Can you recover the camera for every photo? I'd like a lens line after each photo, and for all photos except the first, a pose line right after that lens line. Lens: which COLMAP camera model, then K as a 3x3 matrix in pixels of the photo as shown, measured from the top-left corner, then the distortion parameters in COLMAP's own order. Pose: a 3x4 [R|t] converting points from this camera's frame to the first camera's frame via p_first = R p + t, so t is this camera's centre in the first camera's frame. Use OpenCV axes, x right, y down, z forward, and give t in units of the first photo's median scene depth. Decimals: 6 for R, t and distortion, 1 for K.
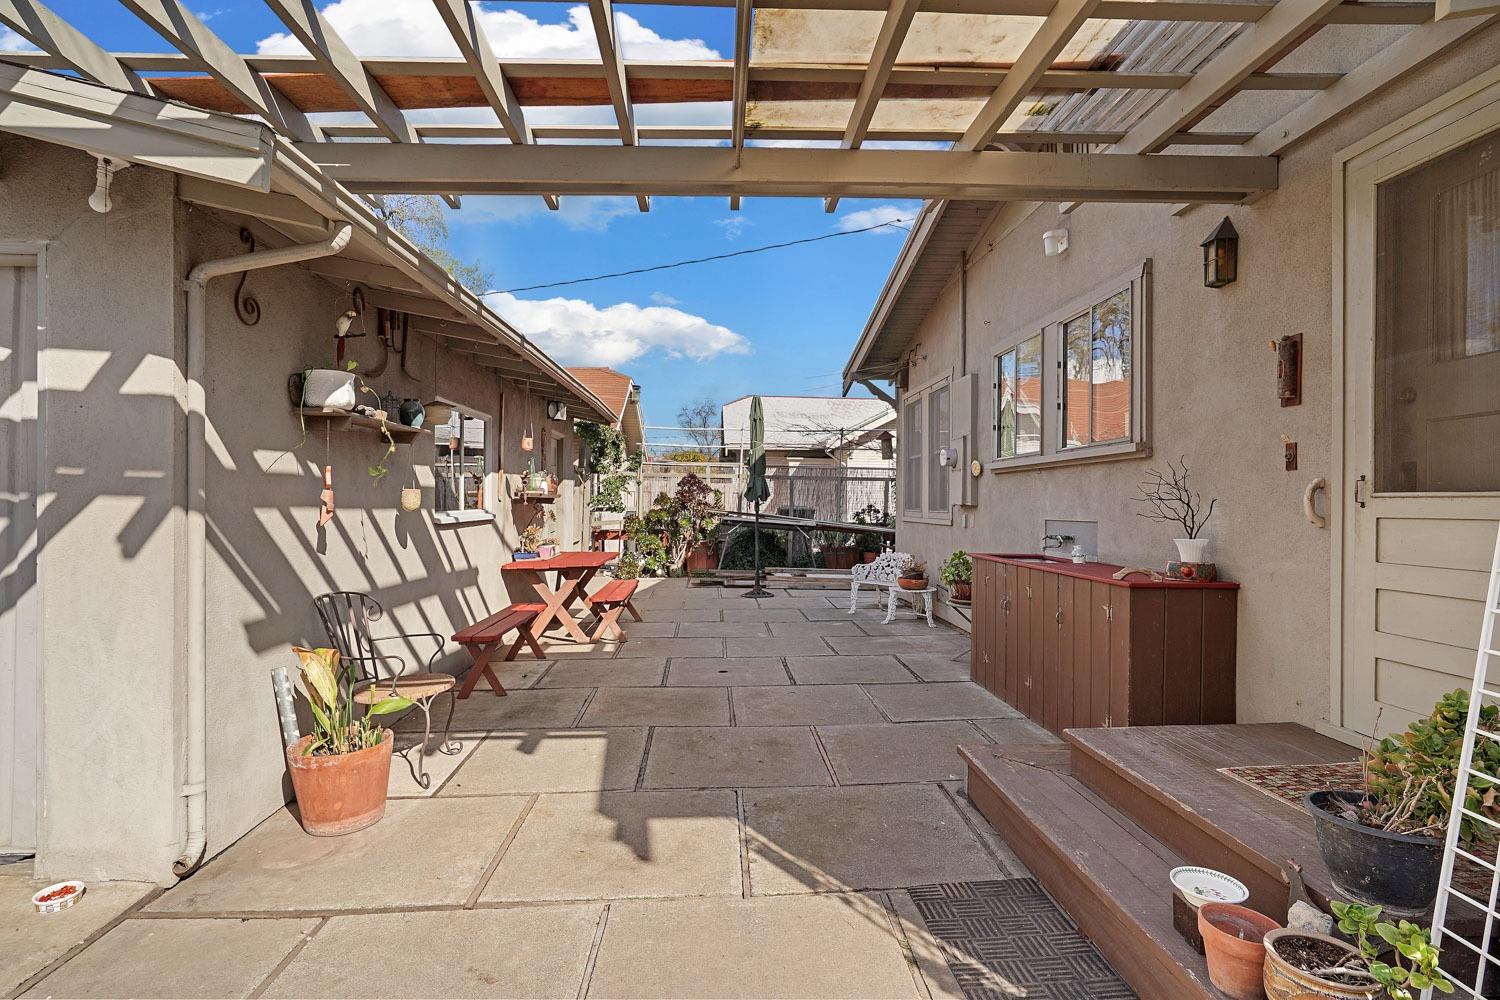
lens RADIAL K [[741.2, 0, 750.0], [0, 741.2, 500.0], [0, 0, 1]] dist [-0.057943, 0.034914]
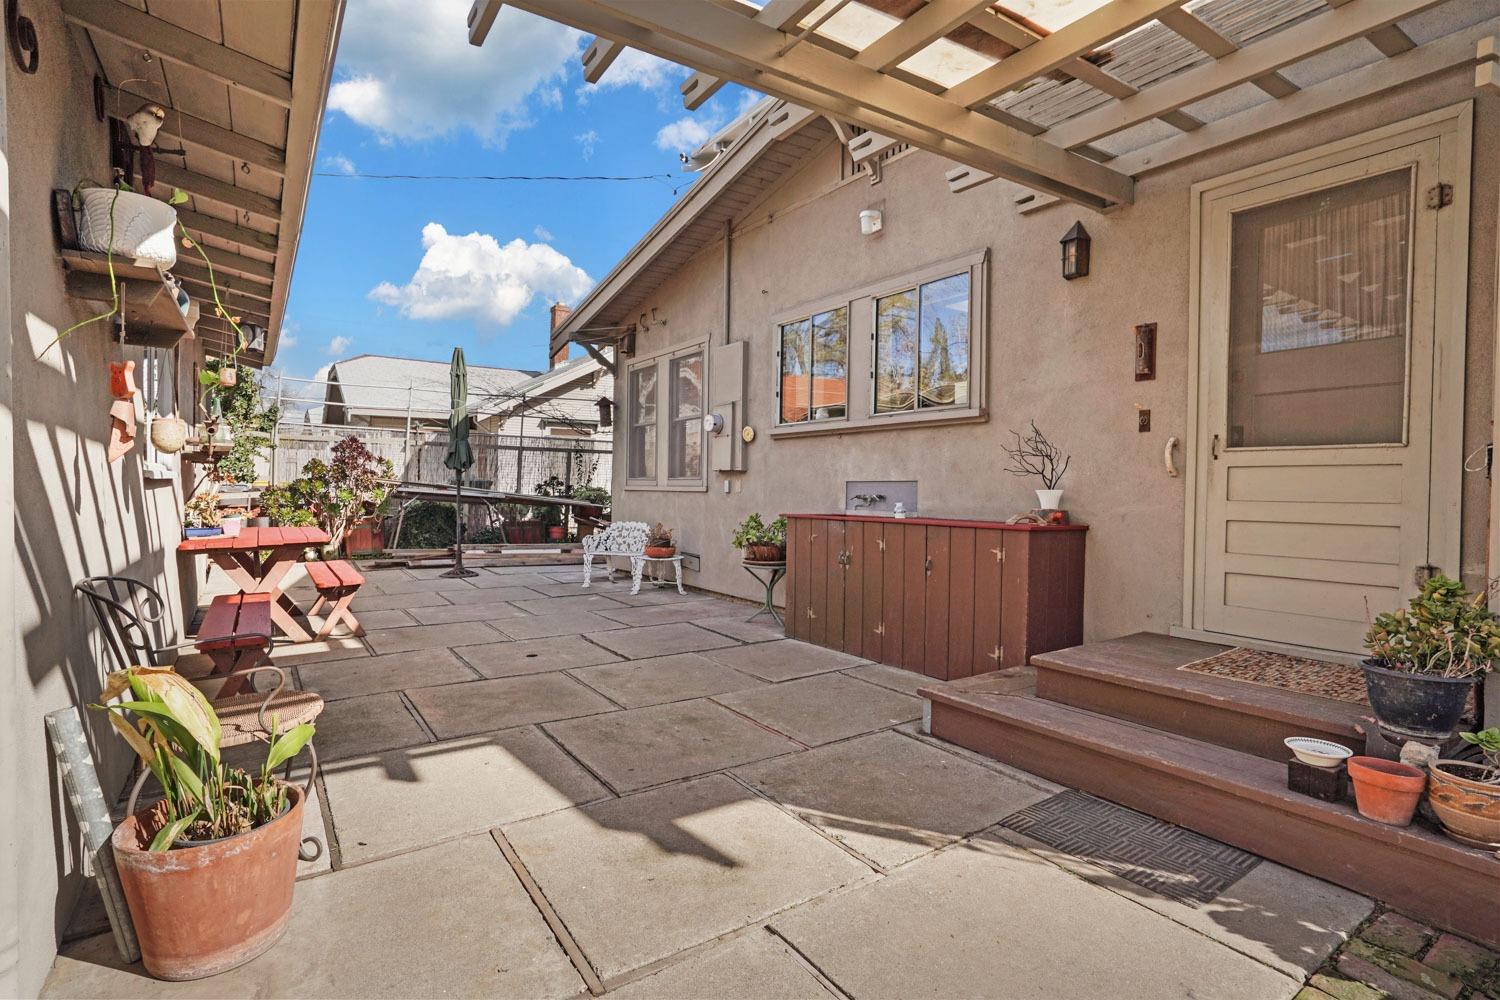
lens RADIAL K [[741.2, 0, 750.0], [0, 741.2, 500.0], [0, 0, 1]] dist [-0.057943, 0.034914]
pose [[0.860670, -0.005283, 0.509136, -0.352588], [-0.008583, 0.999654, 0.024880, 0.037223], [-0.509091, -0.025783, 0.860327, 0.187858]]
